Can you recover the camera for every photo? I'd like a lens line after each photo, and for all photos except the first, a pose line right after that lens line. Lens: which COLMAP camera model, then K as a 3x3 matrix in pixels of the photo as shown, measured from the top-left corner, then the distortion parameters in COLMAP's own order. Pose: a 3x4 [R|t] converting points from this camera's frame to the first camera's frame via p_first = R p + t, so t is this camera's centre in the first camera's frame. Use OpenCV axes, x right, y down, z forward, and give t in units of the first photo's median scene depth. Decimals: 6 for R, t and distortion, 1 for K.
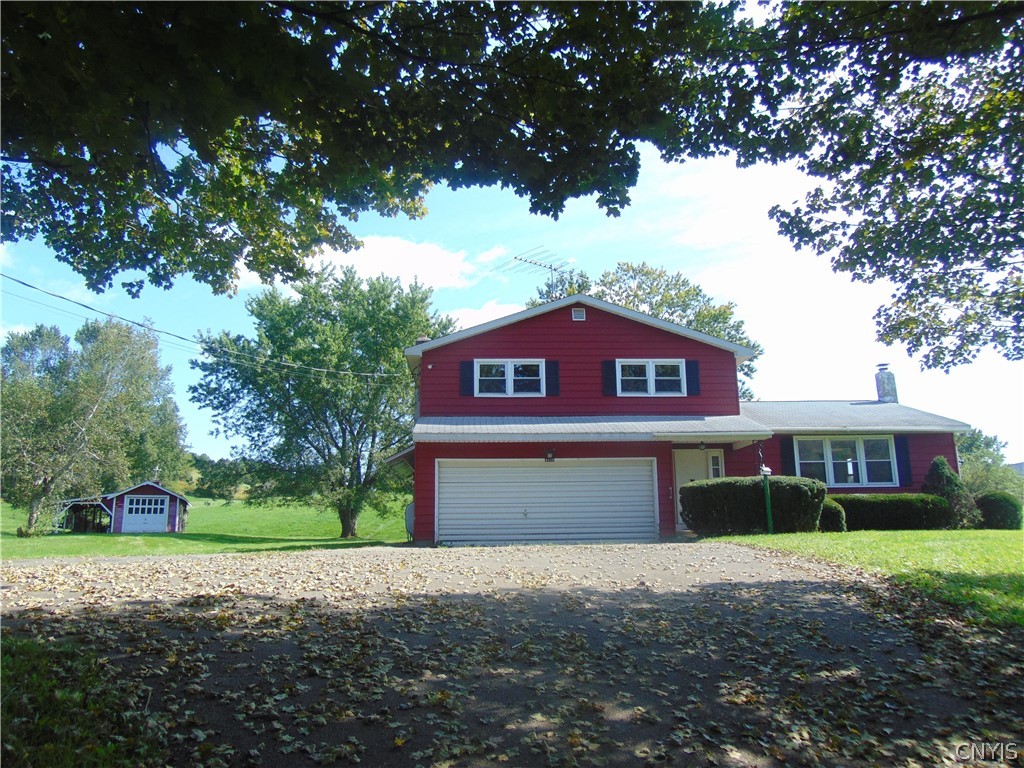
lens RADIAL K [[750.7, 0, 512.0], [0, 750.7, 384.0], [0, 0, 1]] dist [0.104477, 0.000978]
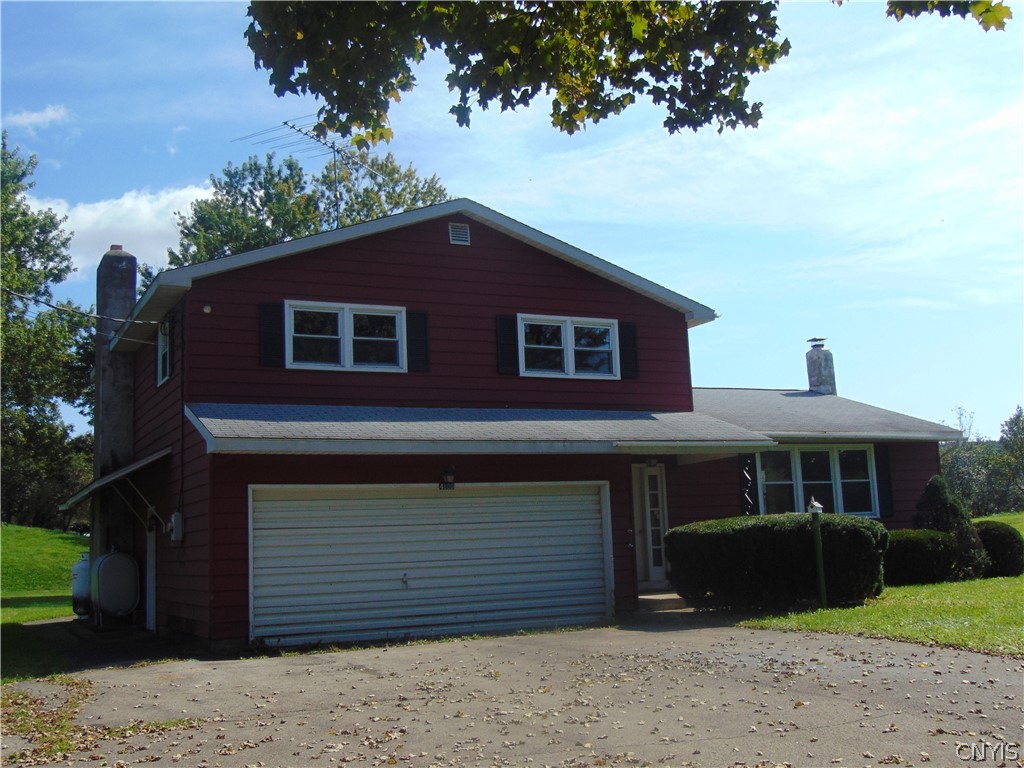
lens RADIAL K [[1152.7, 0, 512.0], [0, 1152.7, 384.0], [0, 0, 1]] dist [0.109612, -0.007917]
pose [[0.932633, 0.031488, 0.359449, -0.196925], [-0.044649, 0.998600, 0.028368, -0.003164], [-0.358052, -0.042506, 0.932733, 0.147043]]
